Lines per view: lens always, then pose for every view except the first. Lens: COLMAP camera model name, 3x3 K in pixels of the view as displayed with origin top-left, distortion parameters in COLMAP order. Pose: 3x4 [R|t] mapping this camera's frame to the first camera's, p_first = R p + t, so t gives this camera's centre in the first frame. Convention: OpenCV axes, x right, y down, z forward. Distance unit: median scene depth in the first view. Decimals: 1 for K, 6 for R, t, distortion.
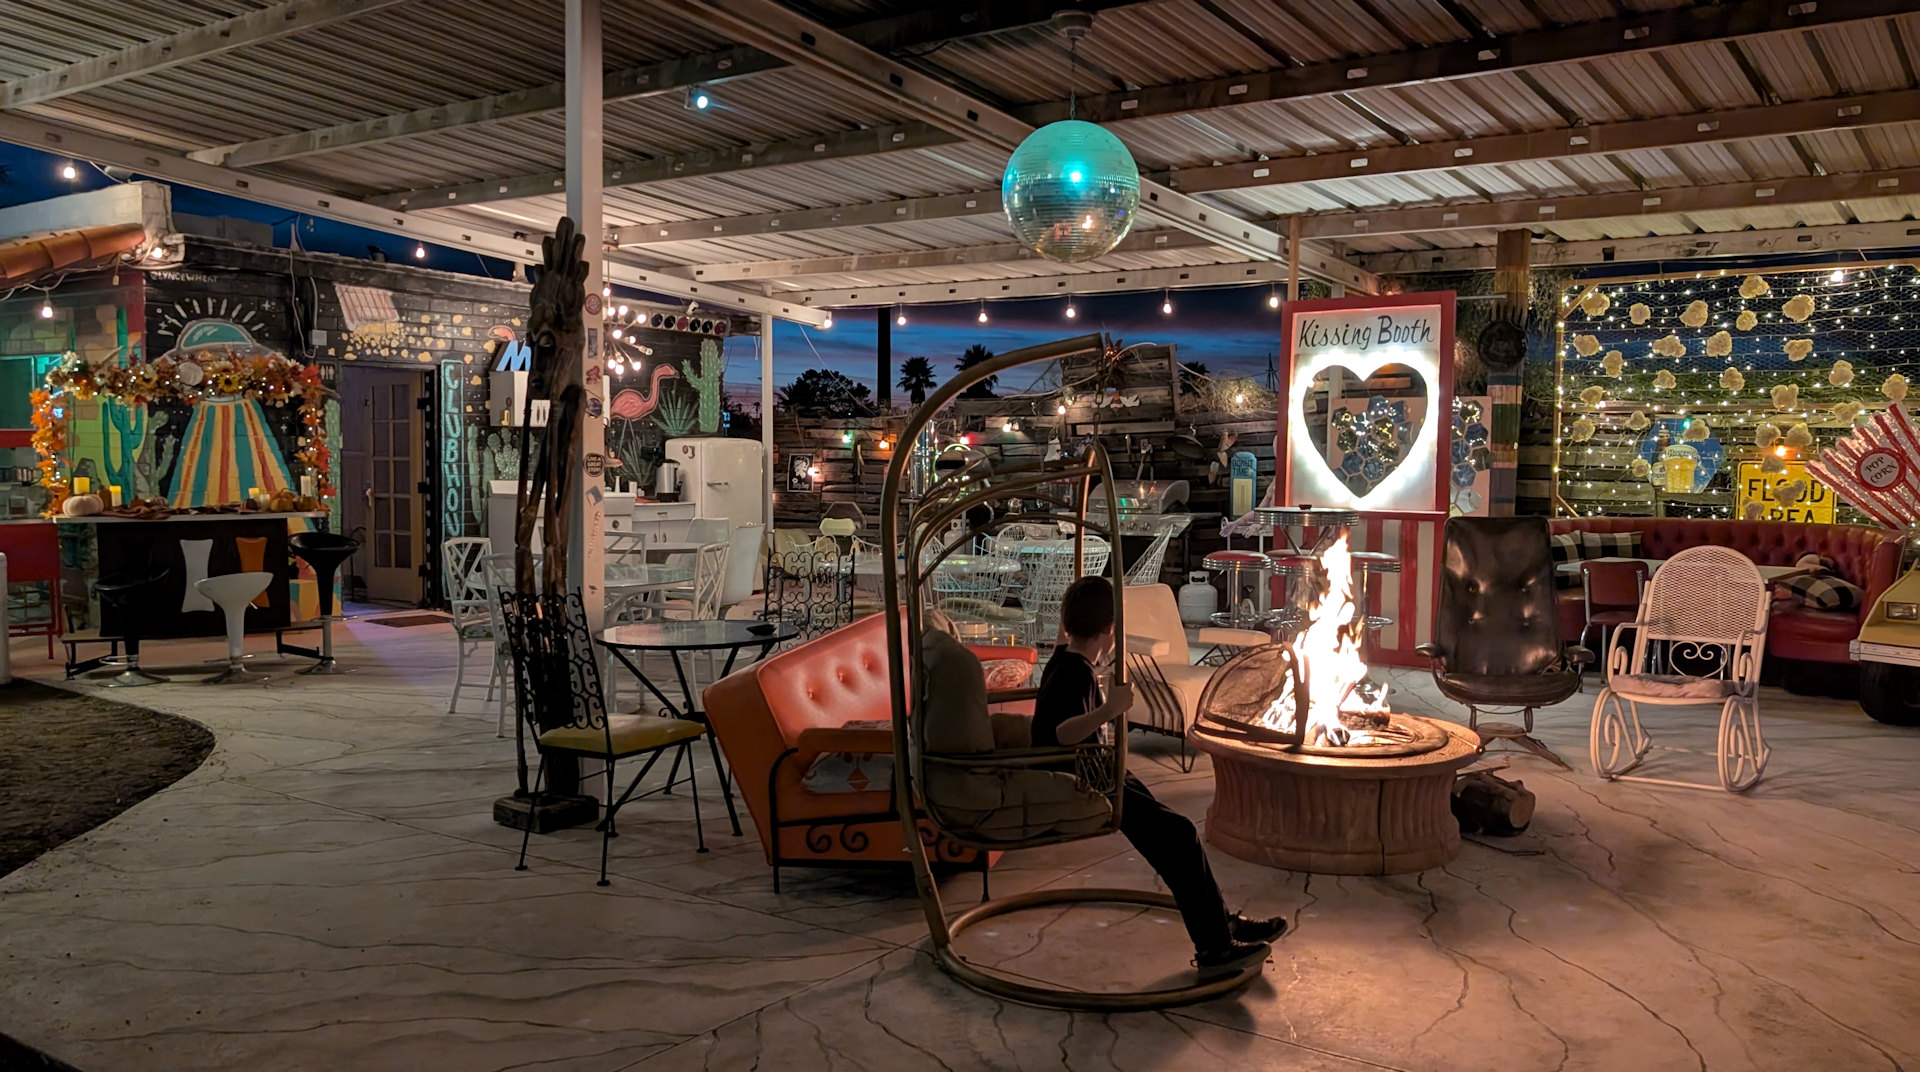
lens RADIAL K [[1511.8, 0, 963.5], [0, 1511.8, 555.6], [0, 0, 1]] dist [0.031111, -0.035344]
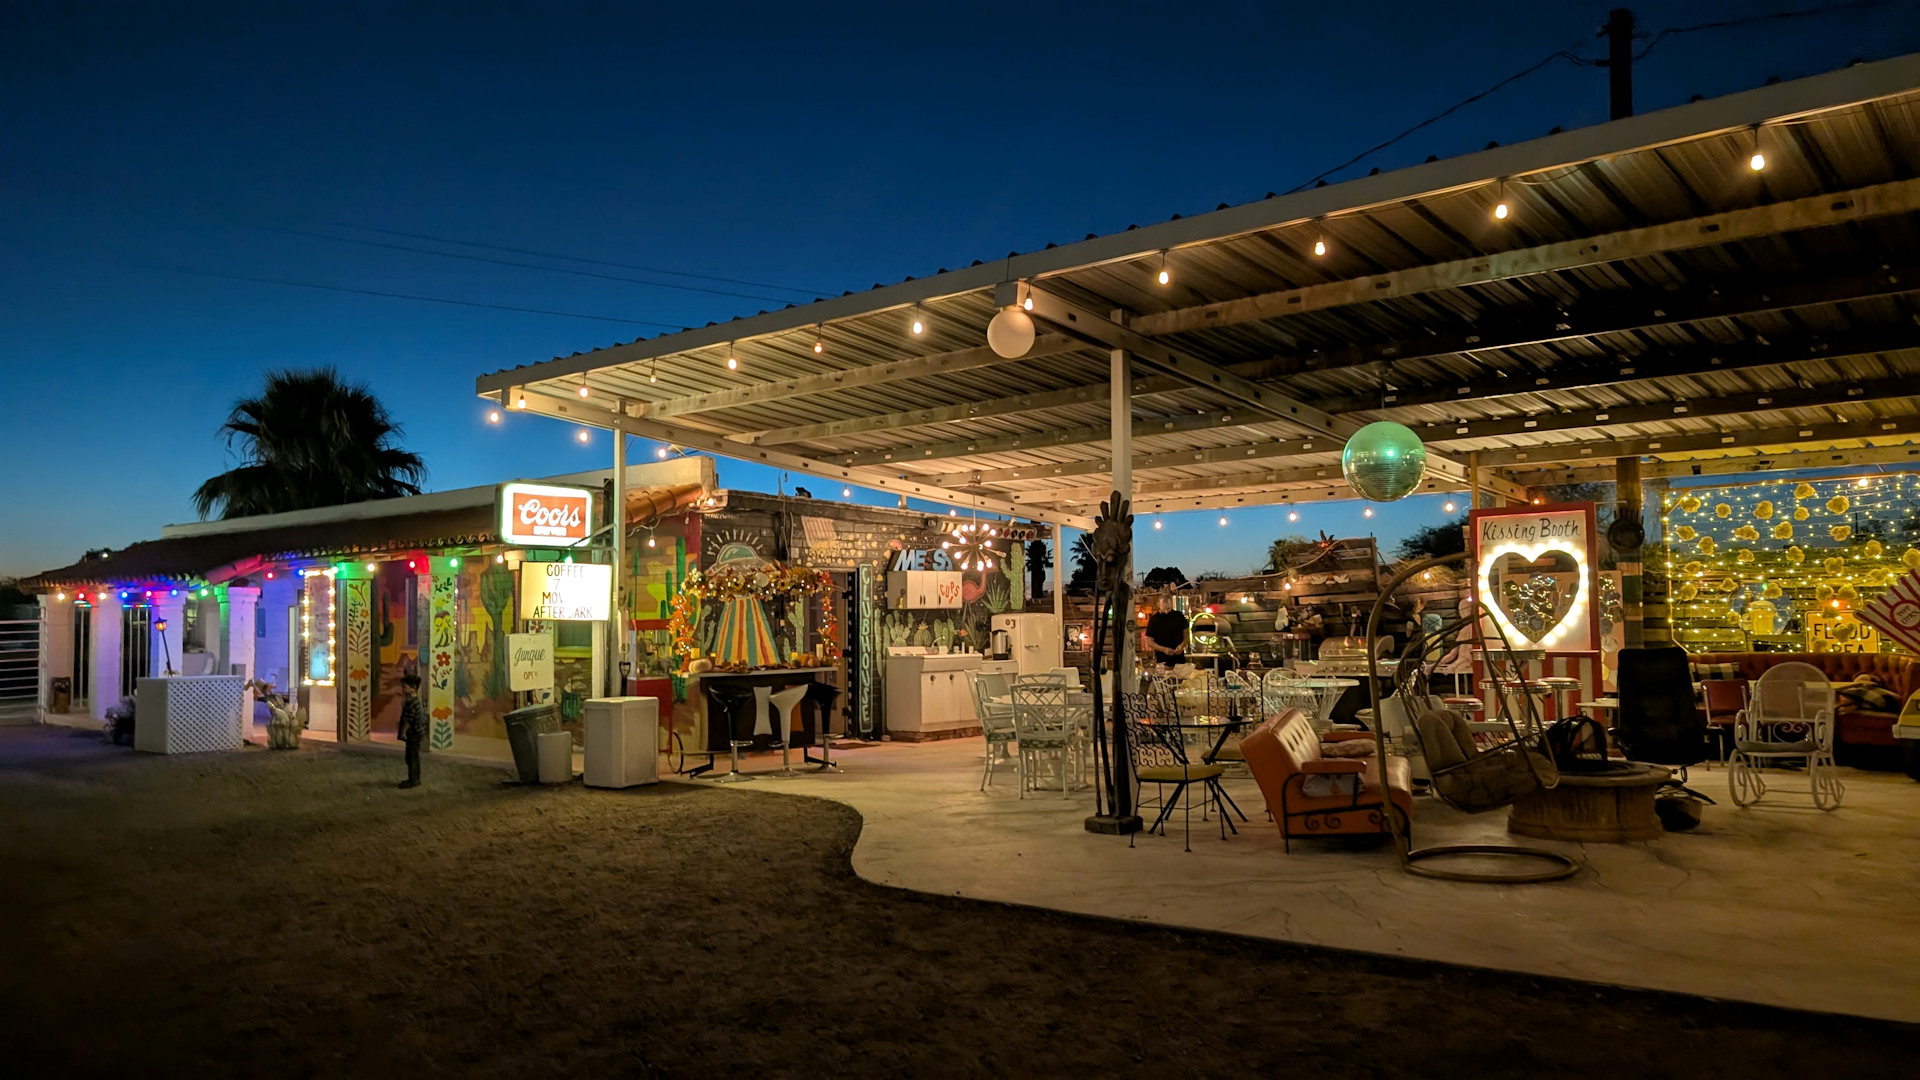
lens RADIAL K [[1363.6, 0, 956.5], [0, 1363.6, 557.2], [0, 0, 1]] dist [0.022414, -0.026013]
pose [[0.996438, -0.028596, -0.079330, -0.171596], [0.019045, 0.992756, -0.118629, 0.023778], [0.082147, 0.116696, 0.989765, -0.327966]]
